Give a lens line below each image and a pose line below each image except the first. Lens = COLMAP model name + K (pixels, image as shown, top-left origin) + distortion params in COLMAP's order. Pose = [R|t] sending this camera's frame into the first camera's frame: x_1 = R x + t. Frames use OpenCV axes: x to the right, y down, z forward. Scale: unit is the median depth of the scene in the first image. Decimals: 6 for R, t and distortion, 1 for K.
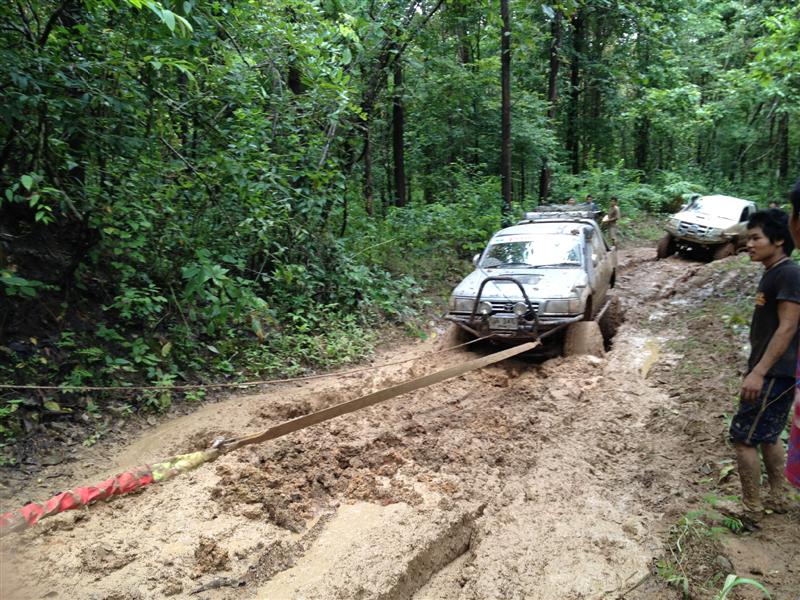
lens RADIAL K [[770.8, 0, 397.5], [0, 770.8, 323.5], [0, 0, 1]] dist [0.081234, -0.176122]
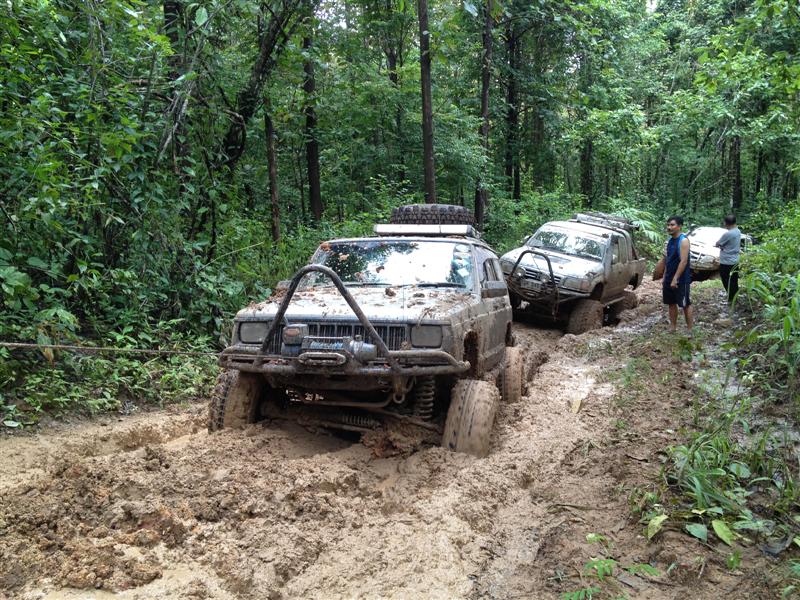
lens RADIAL K [[826.0, 0, 400.0], [0, 826.0, 300.0], [0, 0, 1]] dist [0.117263, -0.292139]
pose [[0.997600, -0.005532, 0.069022, 0.027378], [0.011689, 0.995953, -0.089115, 0.010193], [-0.068249, 0.089708, 0.993627, 0.050141]]
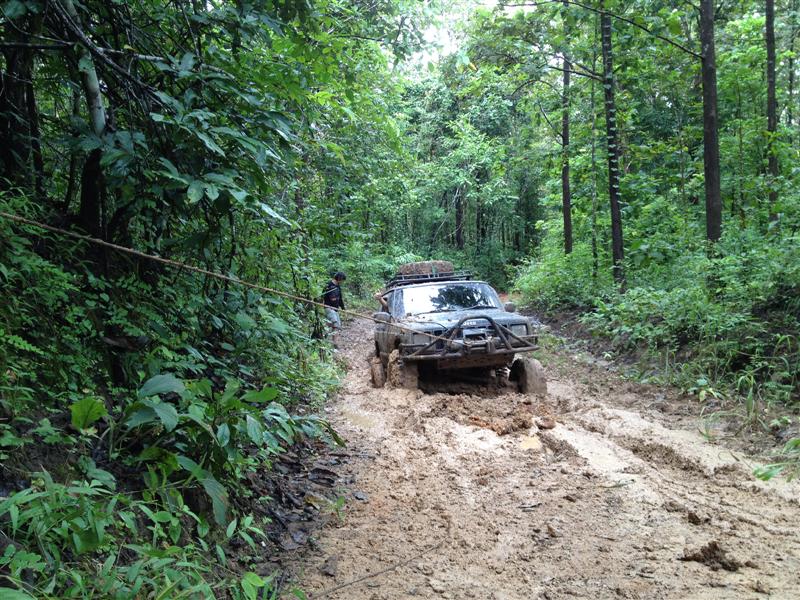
lens RADIAL K [[770.8, 0, 397.5], [0, 770.8, 323.5], [0, 0, 1]] dist [0.081234, -0.176122]
pose [[0.902877, -0.064396, 0.425048, -0.152693], [0.109806, 0.990466, -0.083187, 0.020768], [-0.415638, 0.121780, 0.901340, -0.045169]]
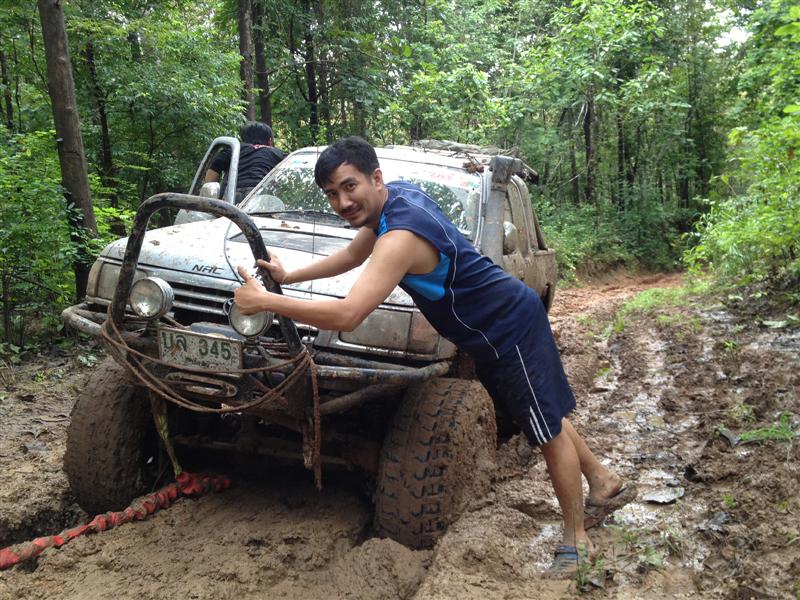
lens RADIAL K [[770.8, 0, 397.5], [0, 770.8, 323.5], [0, 0, 1]] dist [0.081234, -0.176122]
pose [[0.966344, -0.091051, 0.240603, 0.131592], [0.116982, 0.988507, -0.095759, -0.028585], [-0.229118, 0.120682, 0.965889, 0.395609]]
